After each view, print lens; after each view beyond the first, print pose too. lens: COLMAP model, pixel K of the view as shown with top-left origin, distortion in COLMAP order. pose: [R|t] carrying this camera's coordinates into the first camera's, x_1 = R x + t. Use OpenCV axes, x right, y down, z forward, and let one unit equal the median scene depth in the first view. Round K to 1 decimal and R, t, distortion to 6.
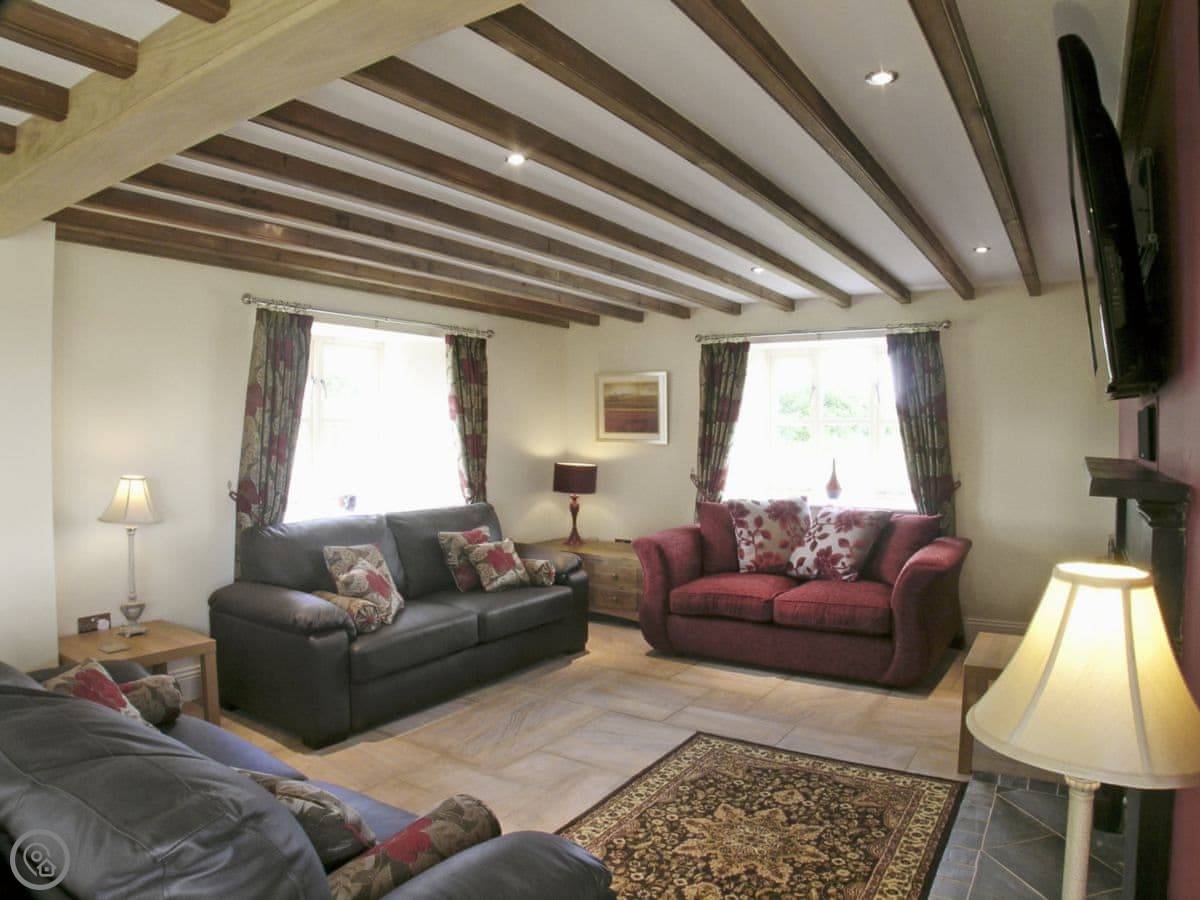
lens RADIAL K [[774.6, 0, 608.7], [0, 774.6, 446.6], [0, 0, 1]] dist [-0.185408, 0.083944]
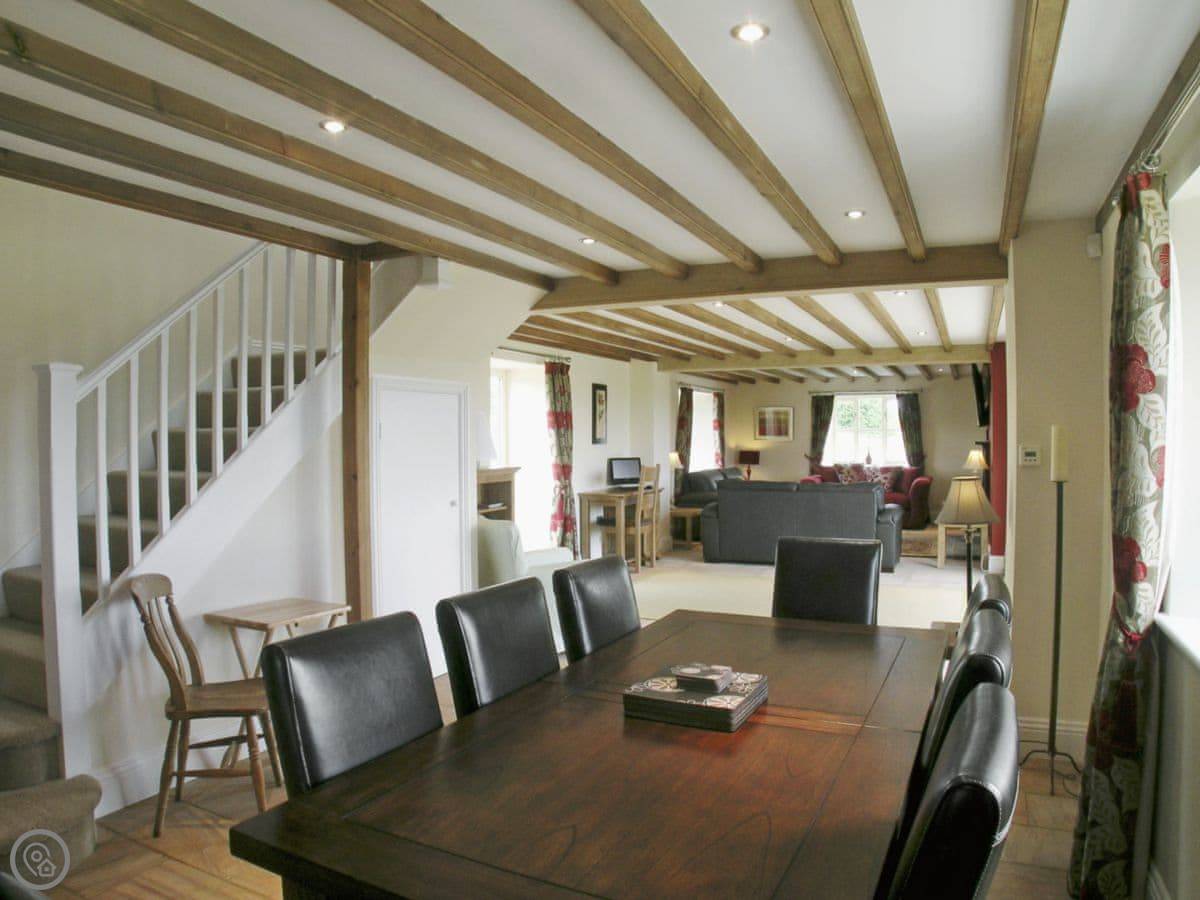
lens RADIAL K [[774.6, 0, 608.7], [0, 774.6, 446.6], [0, 0, 1]] dist [-0.185408, 0.083944]
pose [[0.992248, -0.008313, 0.123997, -0.938879], [0.009255, 0.999933, -0.007020, 0.030425], [-0.123931, 0.008114, 0.992258, -1.421589]]
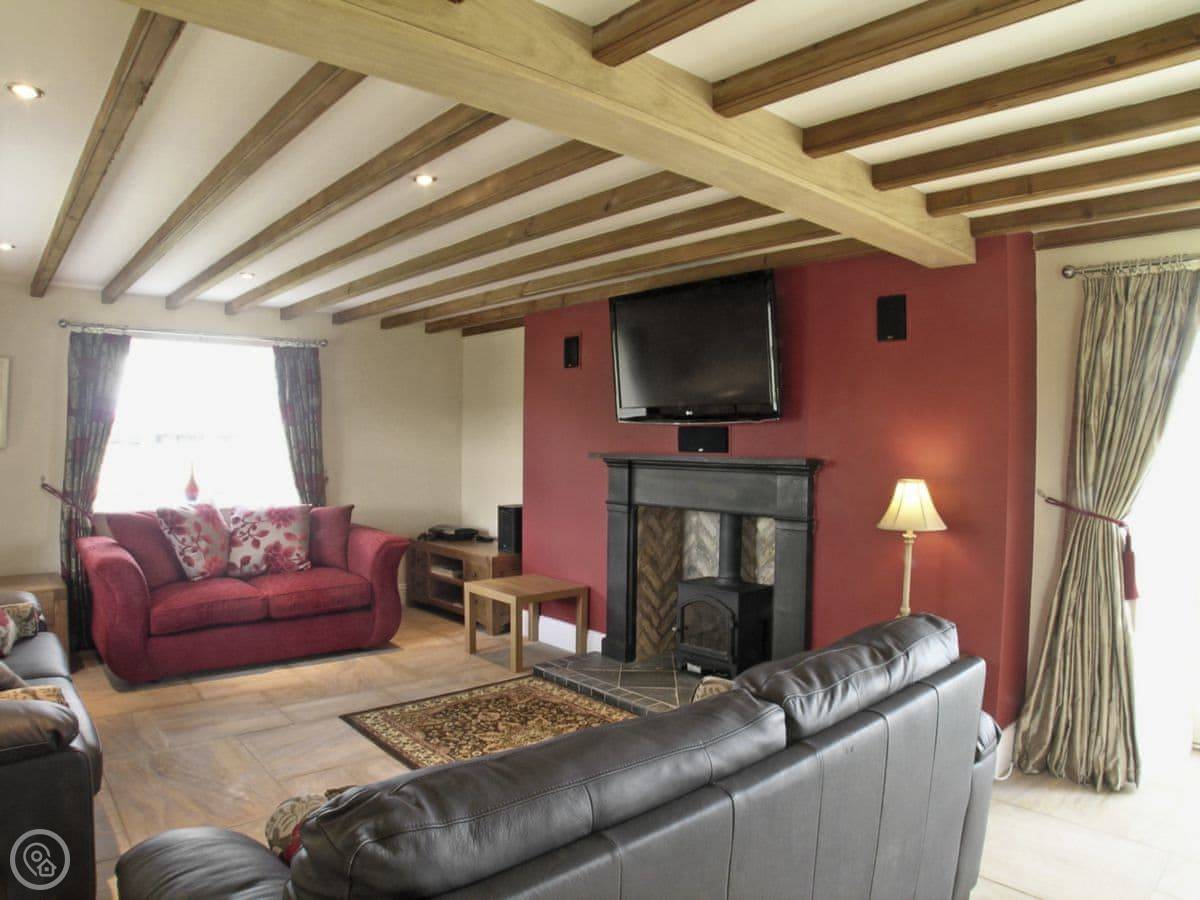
lens RADIAL K [[774.6, 0, 608.7], [0, 774.6, 446.6], [0, 0, 1]] dist [-0.185408, 0.083944]
pose [[0.274222, -0.007842, 0.961634, -0.611578], [0.005989, 0.999961, 0.006447, -0.007381], [-0.961648, 0.003992, 0.274258, 0.265610]]
